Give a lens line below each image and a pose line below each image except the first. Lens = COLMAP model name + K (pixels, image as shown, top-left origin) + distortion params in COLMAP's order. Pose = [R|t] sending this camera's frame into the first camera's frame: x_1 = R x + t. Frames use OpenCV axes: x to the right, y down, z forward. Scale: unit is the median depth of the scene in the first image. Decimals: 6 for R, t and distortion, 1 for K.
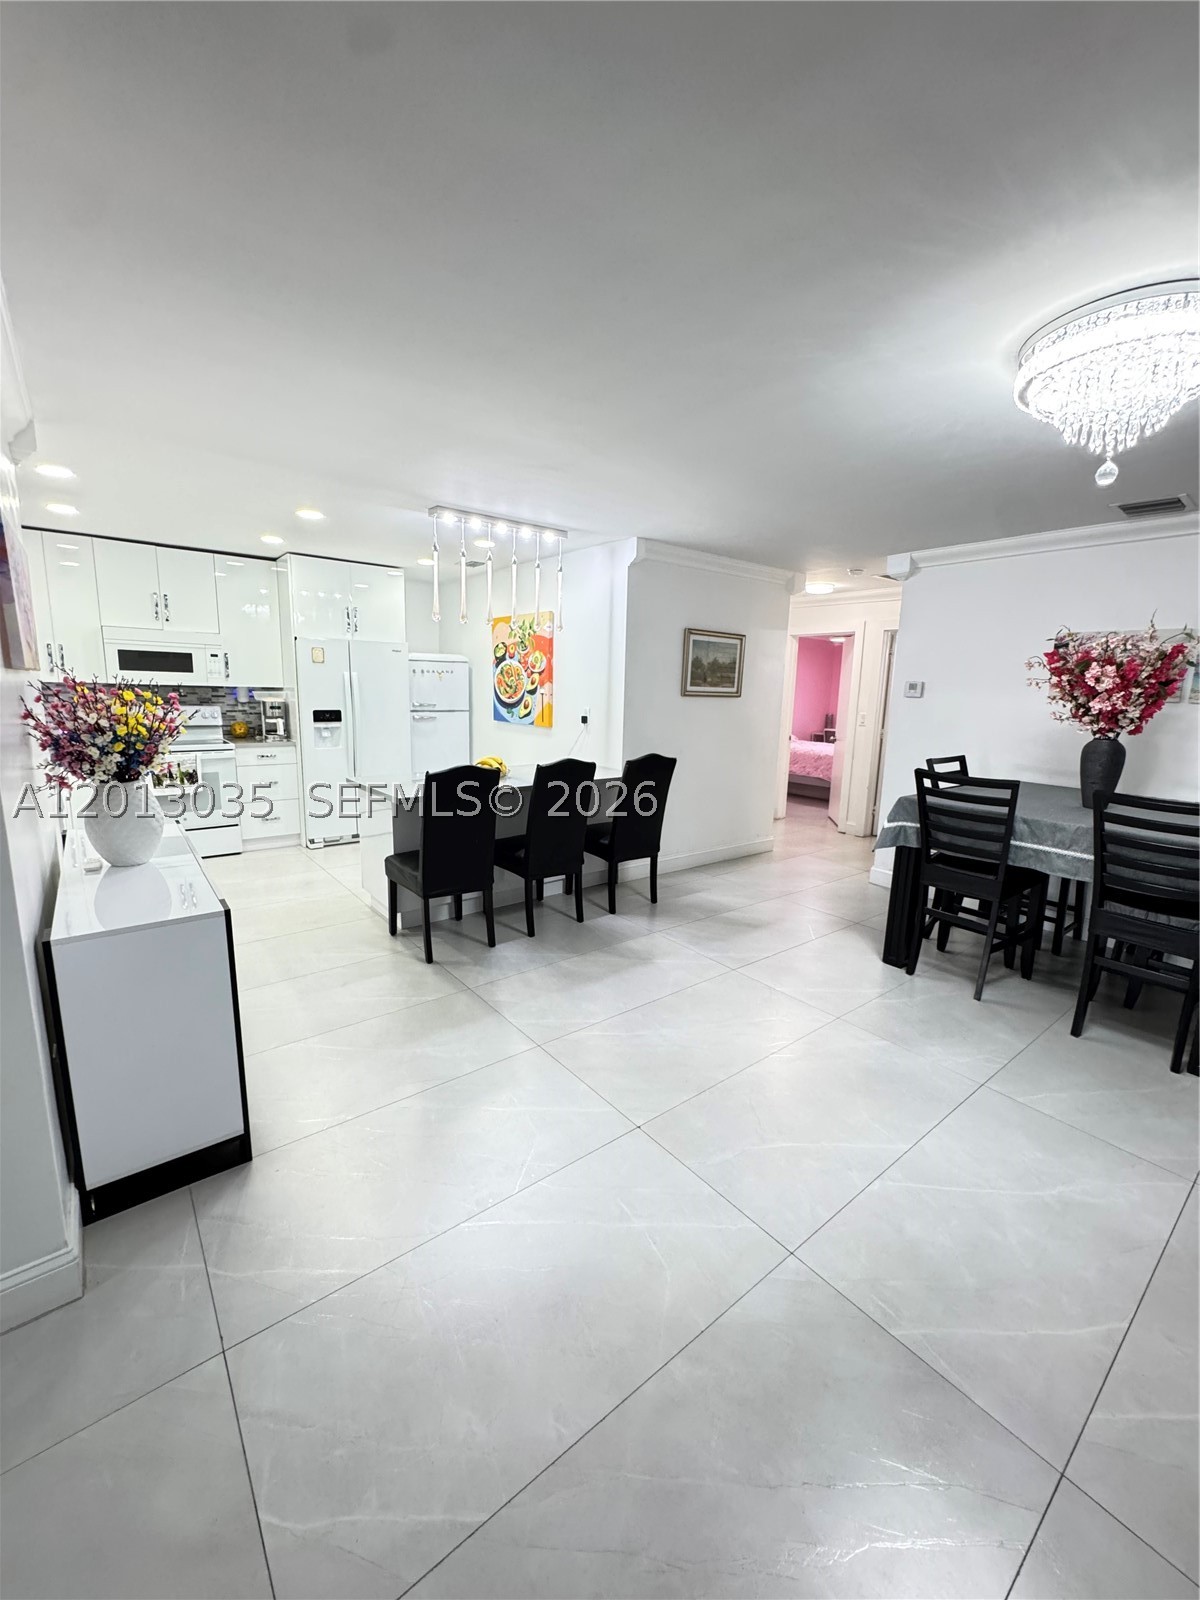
lens RADIAL K [[640.1, 0, 605.8], [0, 640.1, 804.5], [0, 0, 1]] dist [0.000731, 0.000065]
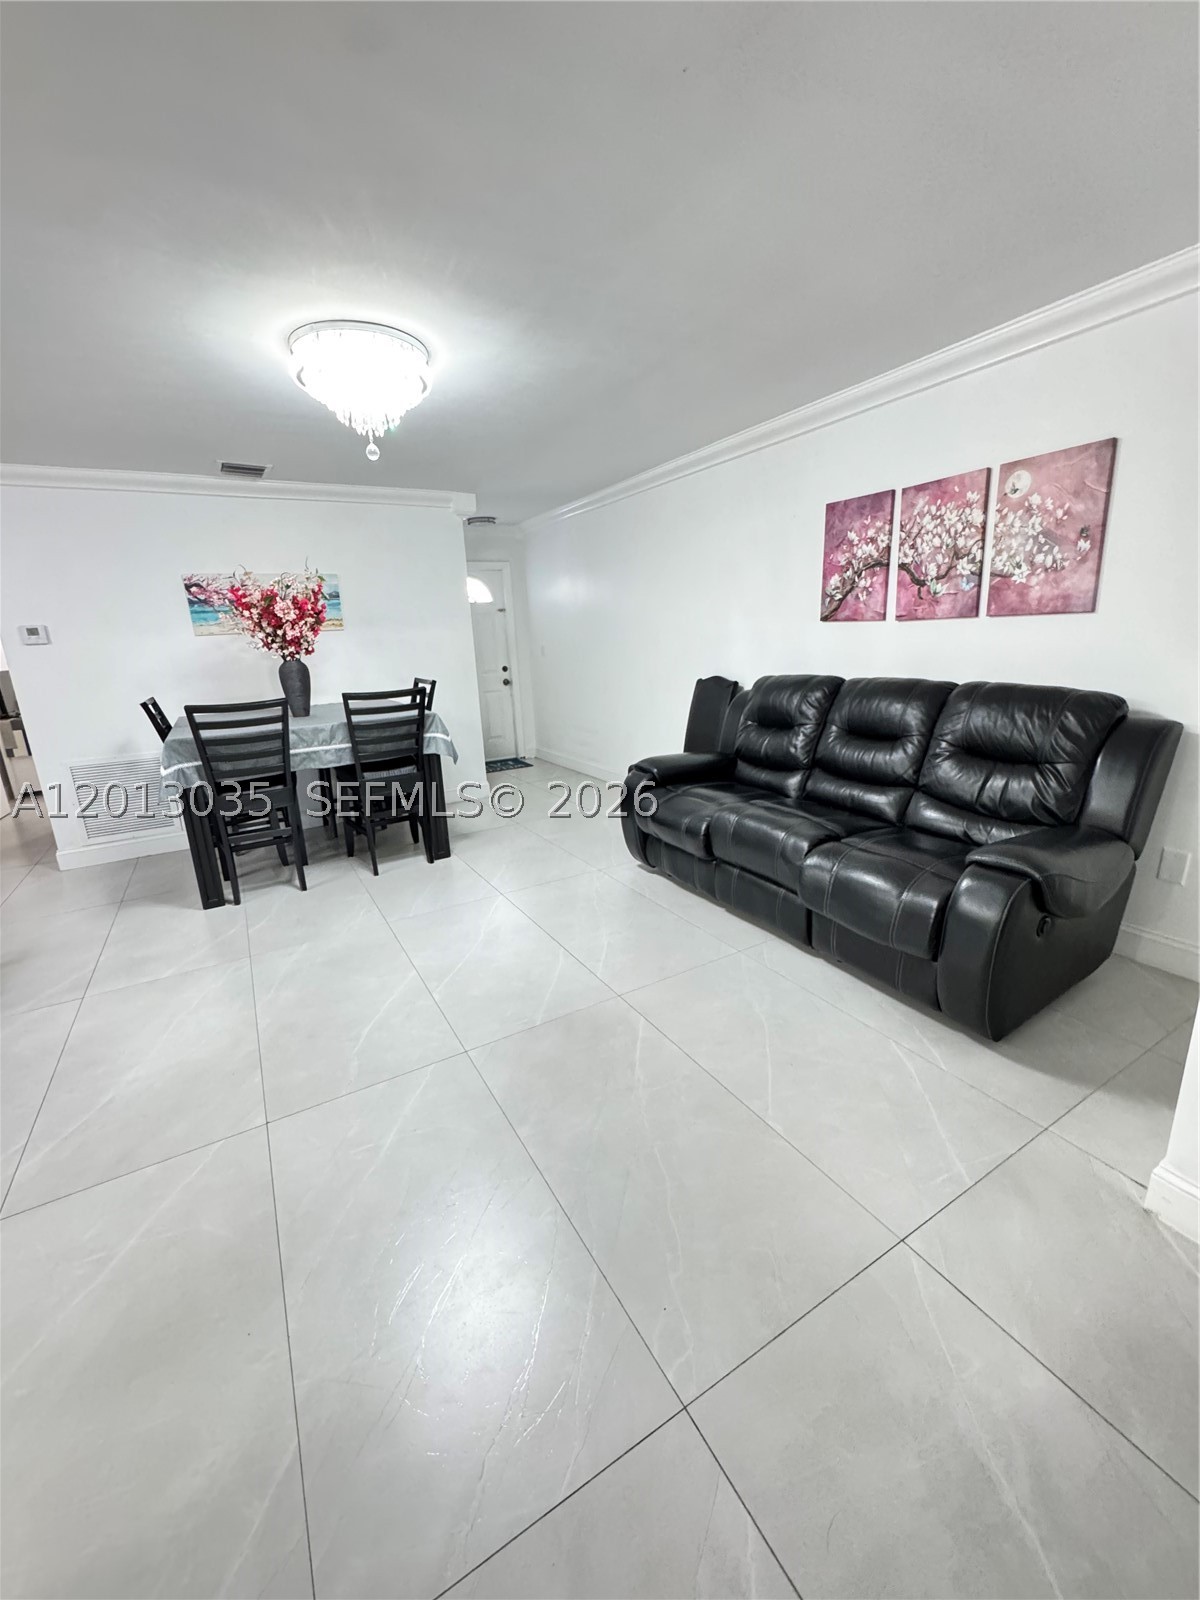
lens RADIAL K [[640.1, 0, 602.3], [0, 640.1, 798.2], [0, 0, 1]] dist [0.000731, 0.000065]
pose [[0.154999, -0.283559, 0.946345, -0.433255], [0.231254, 0.941722, 0.244297, -0.016042], [-0.960467, 0.180981, 0.211540, 0.221347]]
